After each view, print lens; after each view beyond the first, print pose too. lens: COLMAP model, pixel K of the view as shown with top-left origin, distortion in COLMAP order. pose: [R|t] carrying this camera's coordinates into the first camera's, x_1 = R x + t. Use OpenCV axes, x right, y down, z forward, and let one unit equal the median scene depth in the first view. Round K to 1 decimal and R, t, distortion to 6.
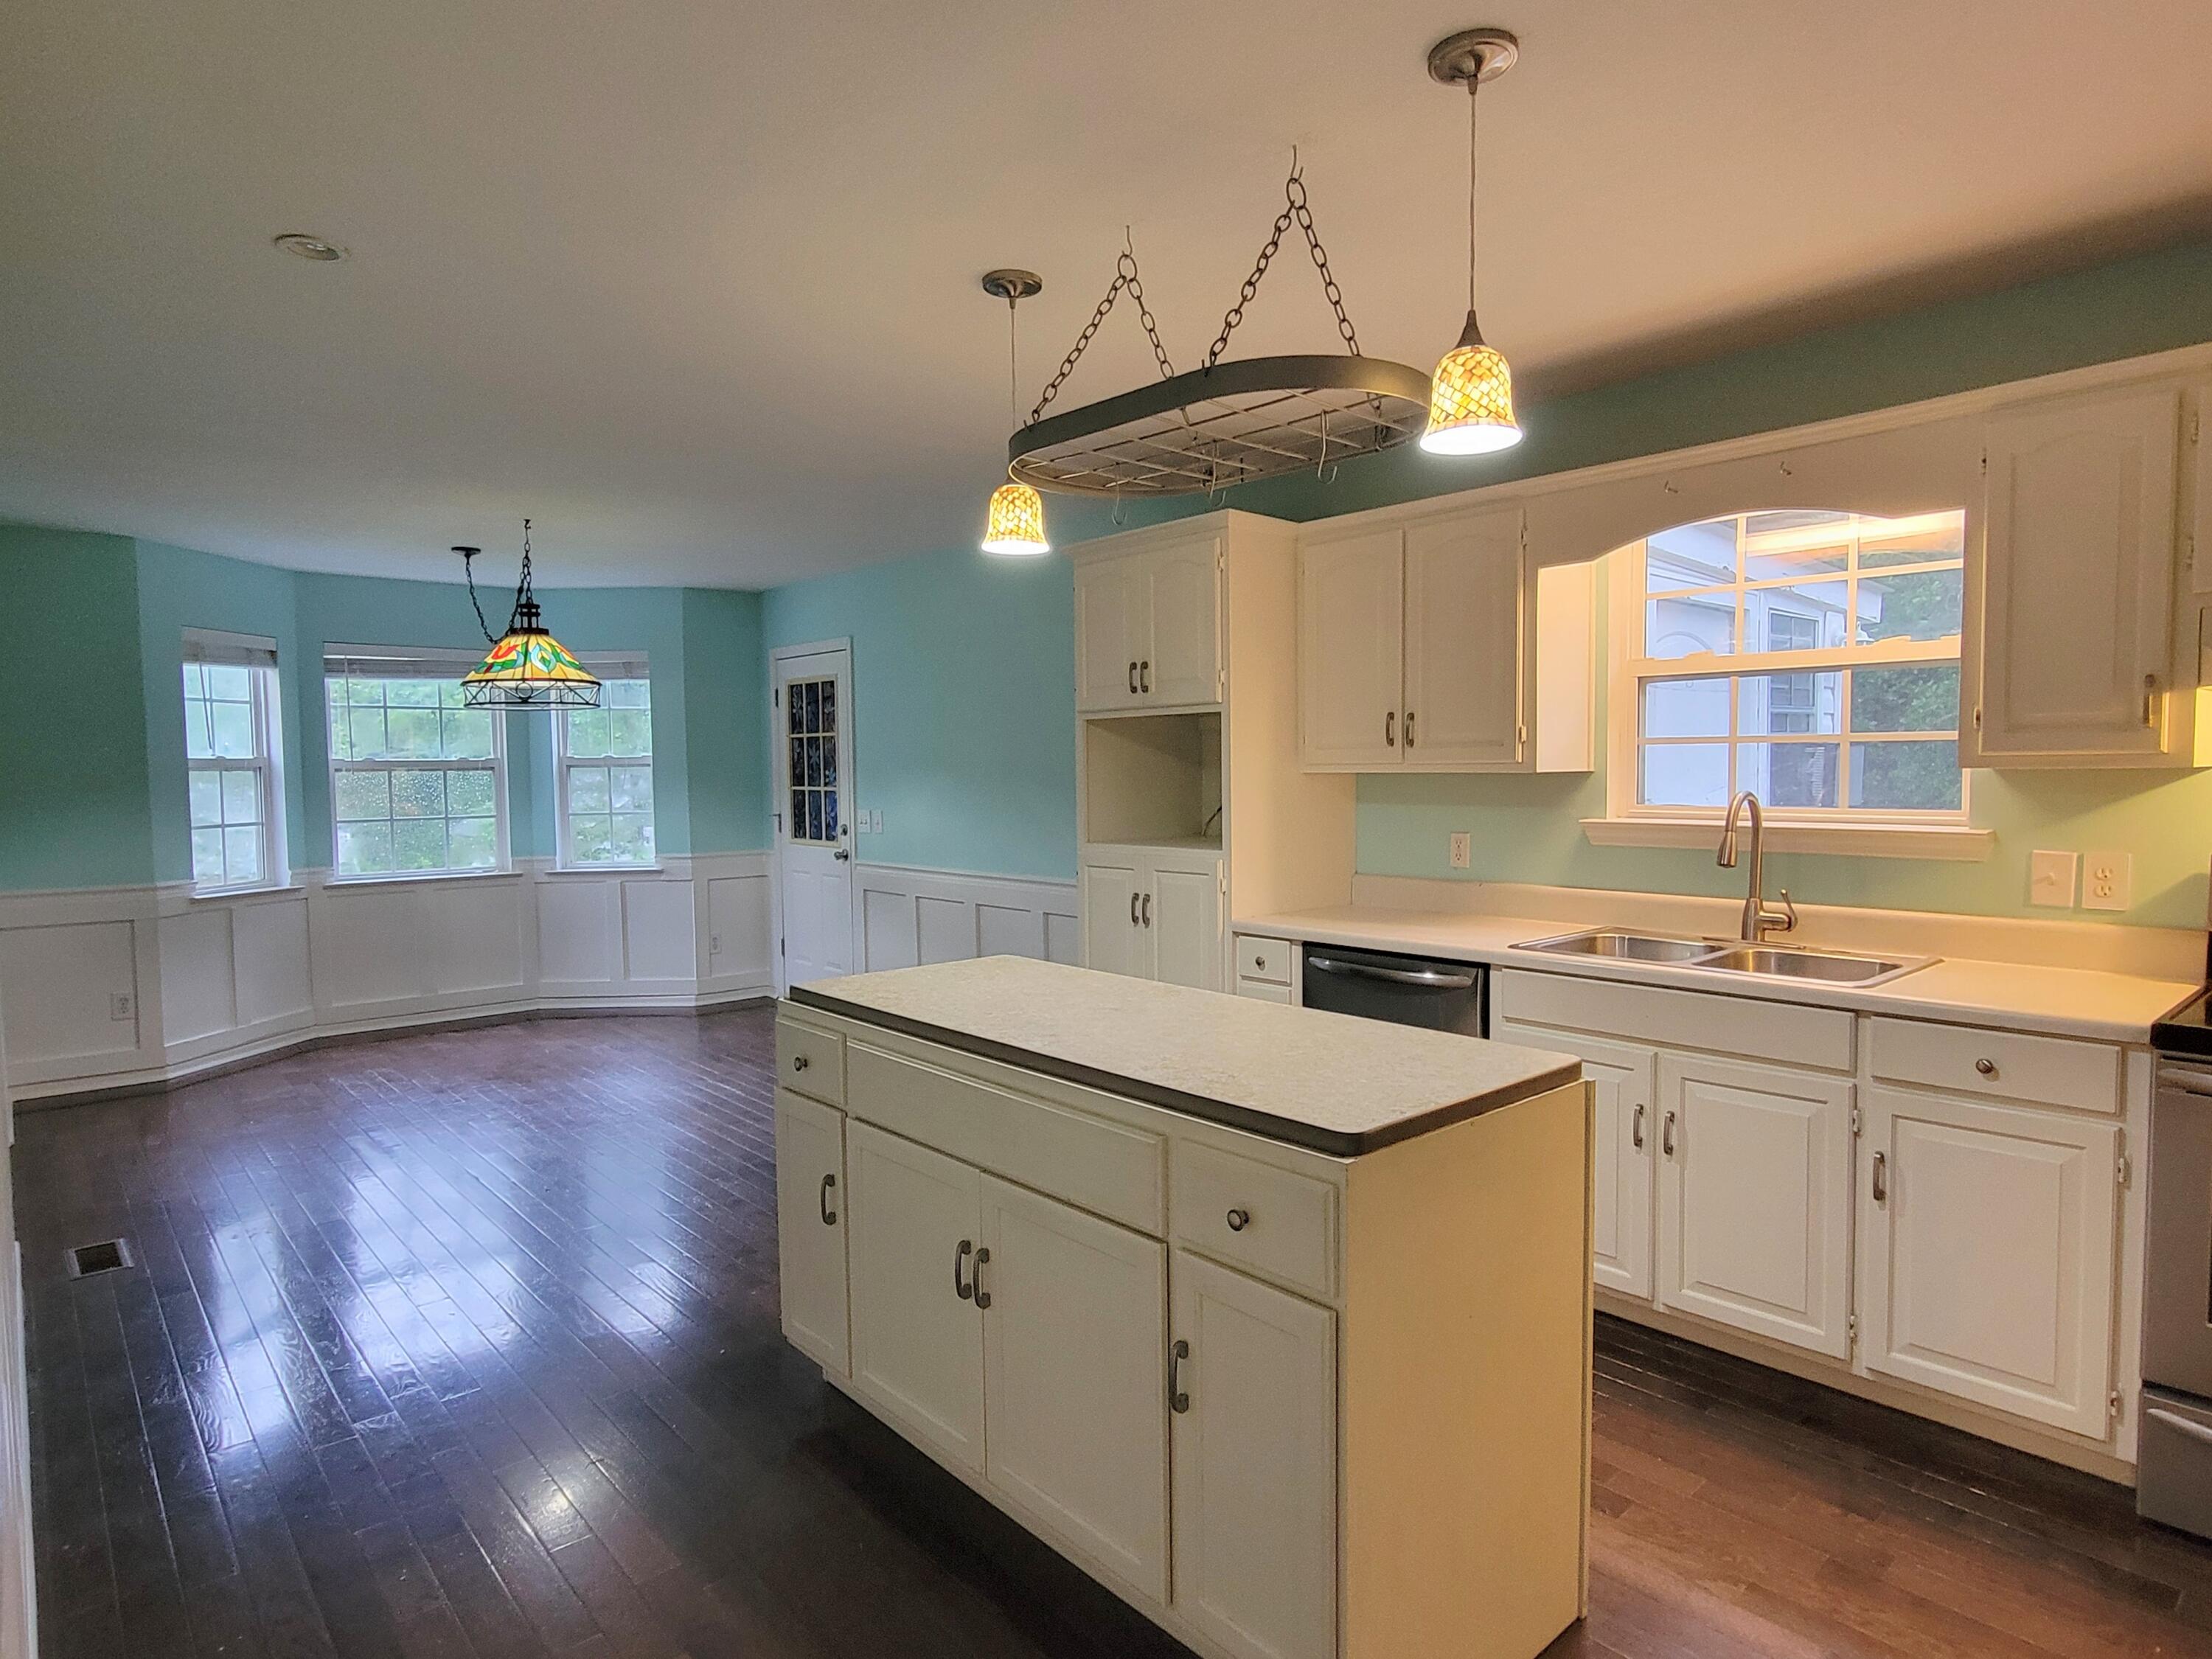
lens RADIAL K [[1214.3, 0, 1100.4], [0, 1214.3, 833.9], [0, 0, 1]] dist [-0.000953, -0.000614]
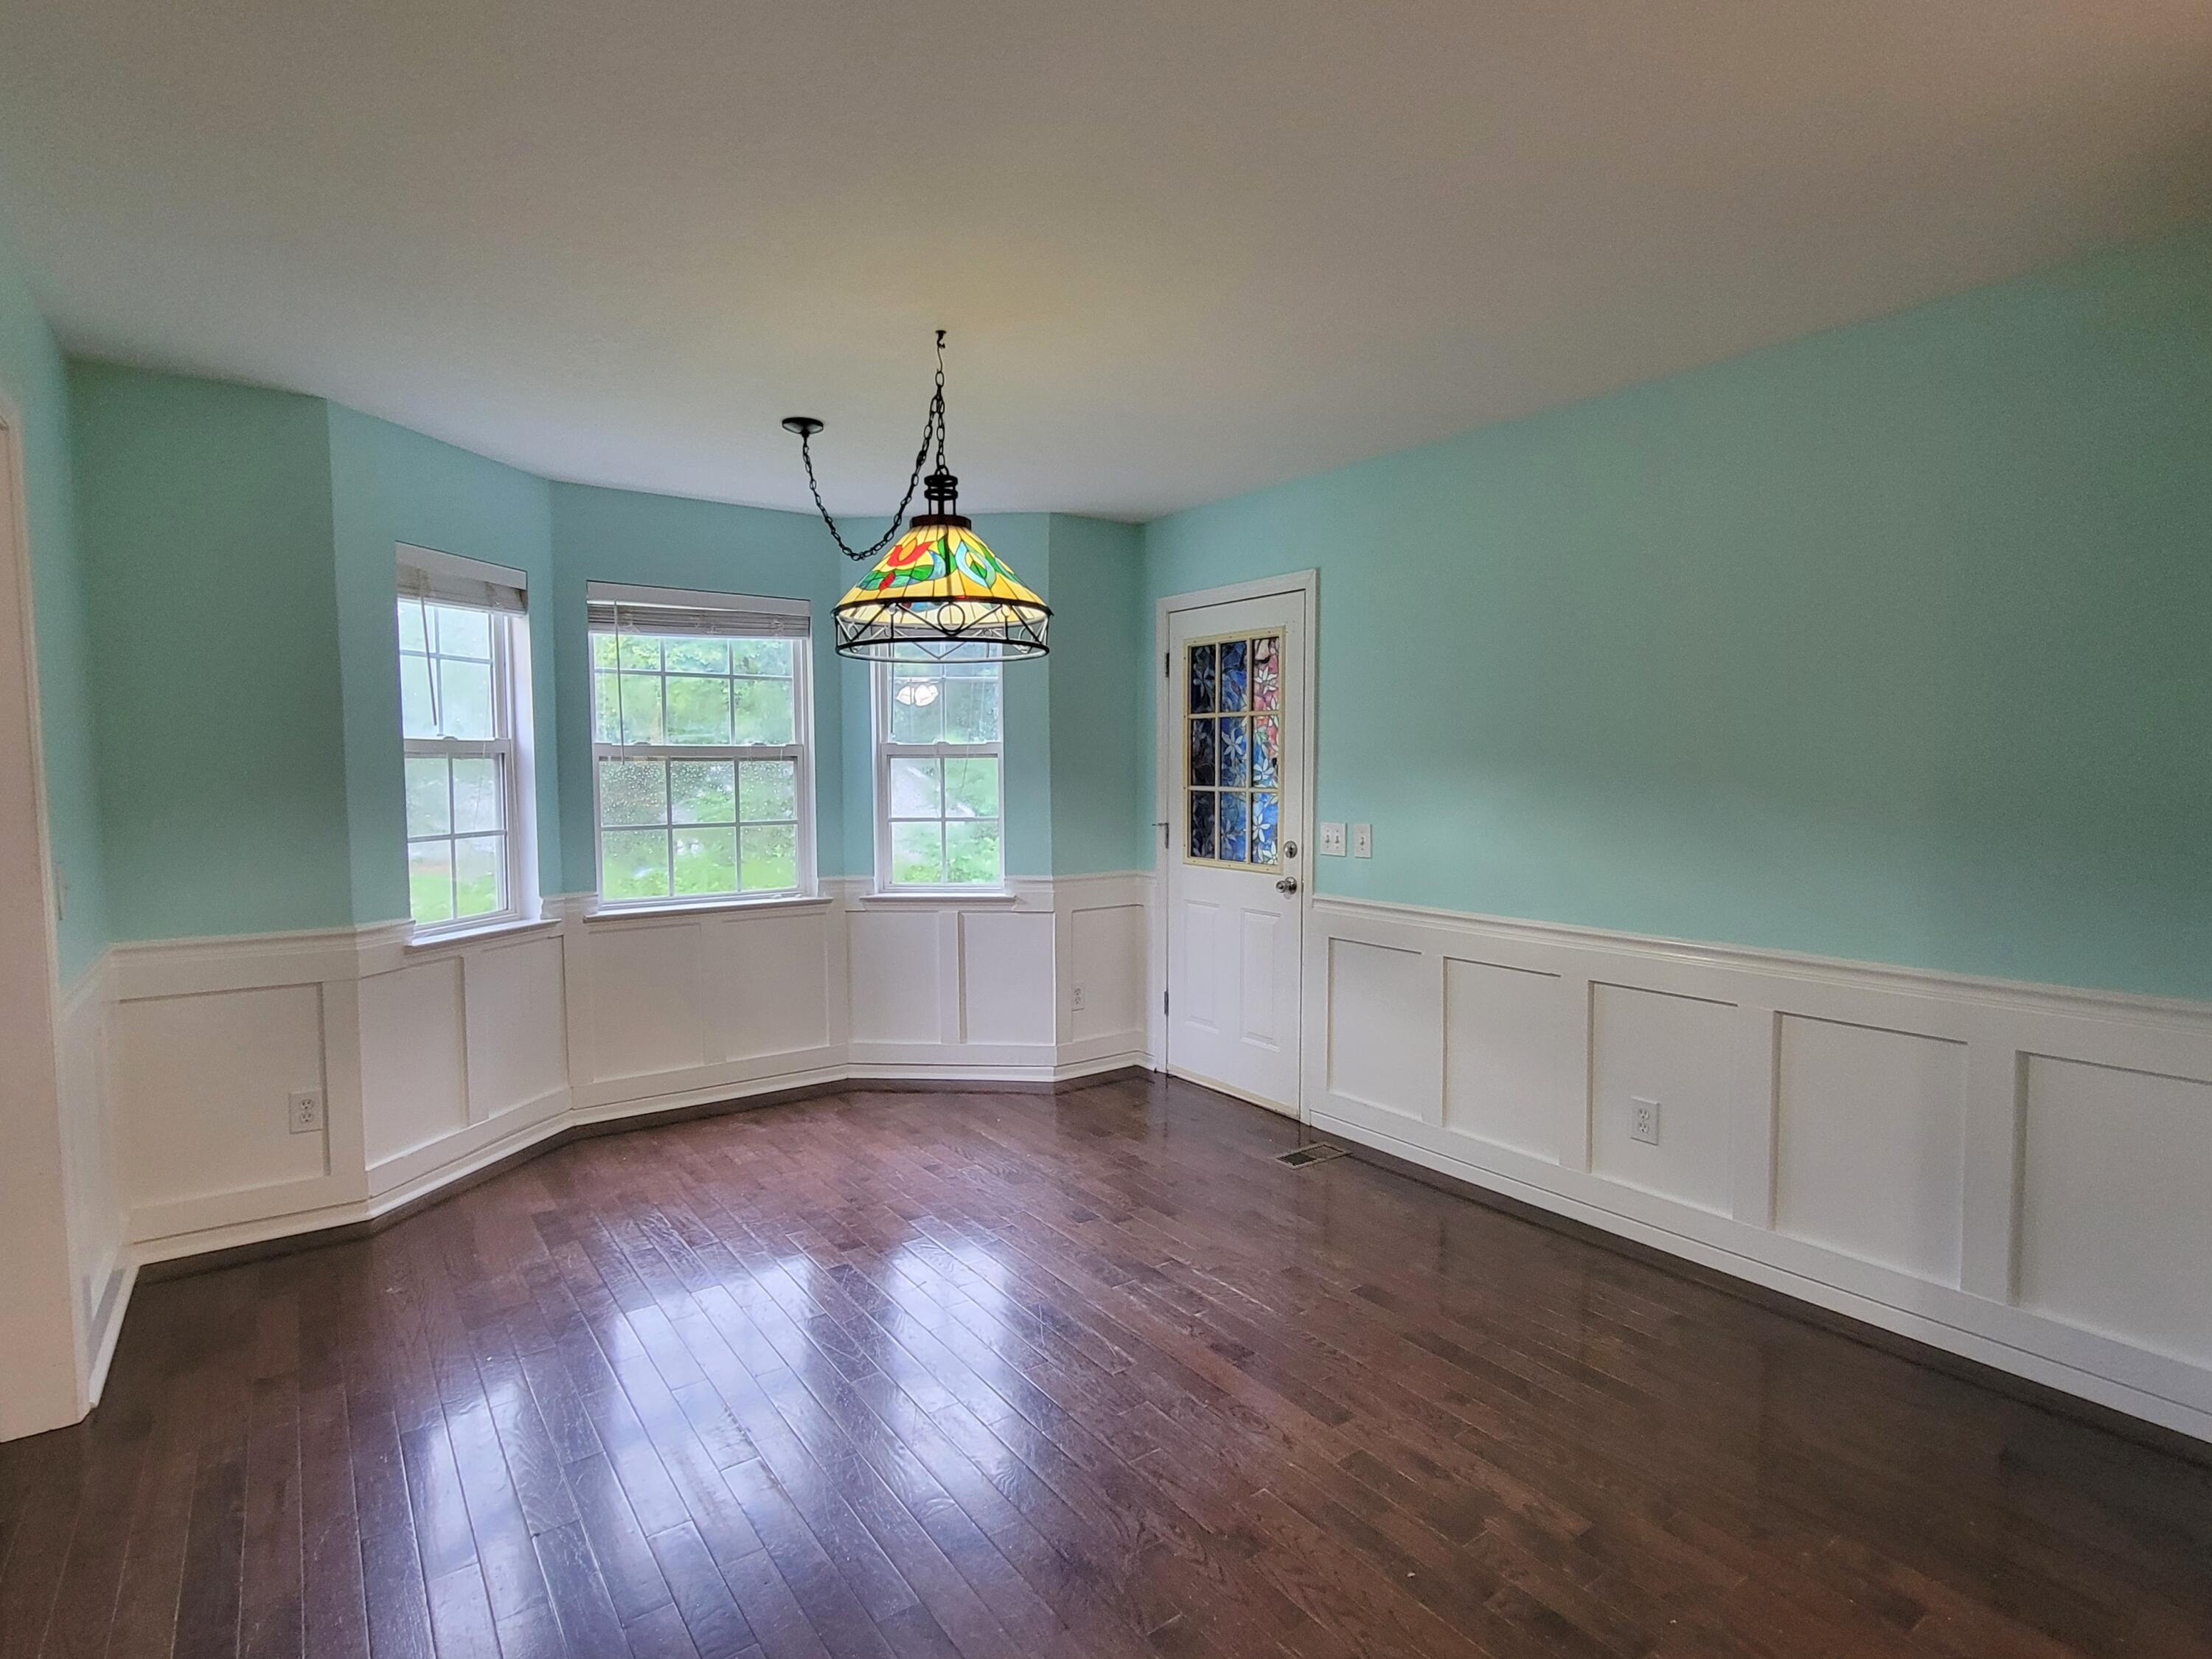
lens RADIAL K [[1091.1, 0, 1106.0], [0, 1091.1, 829.5], [0, 0, 1]] dist [0.000623, 0.000035]
pose [[0.995315, 0.013481, -0.095738, -0.261770], [-0.012908, 0.999895, 0.006601, -0.018090], [0.095817, -0.005335, 0.995385, 0.372618]]
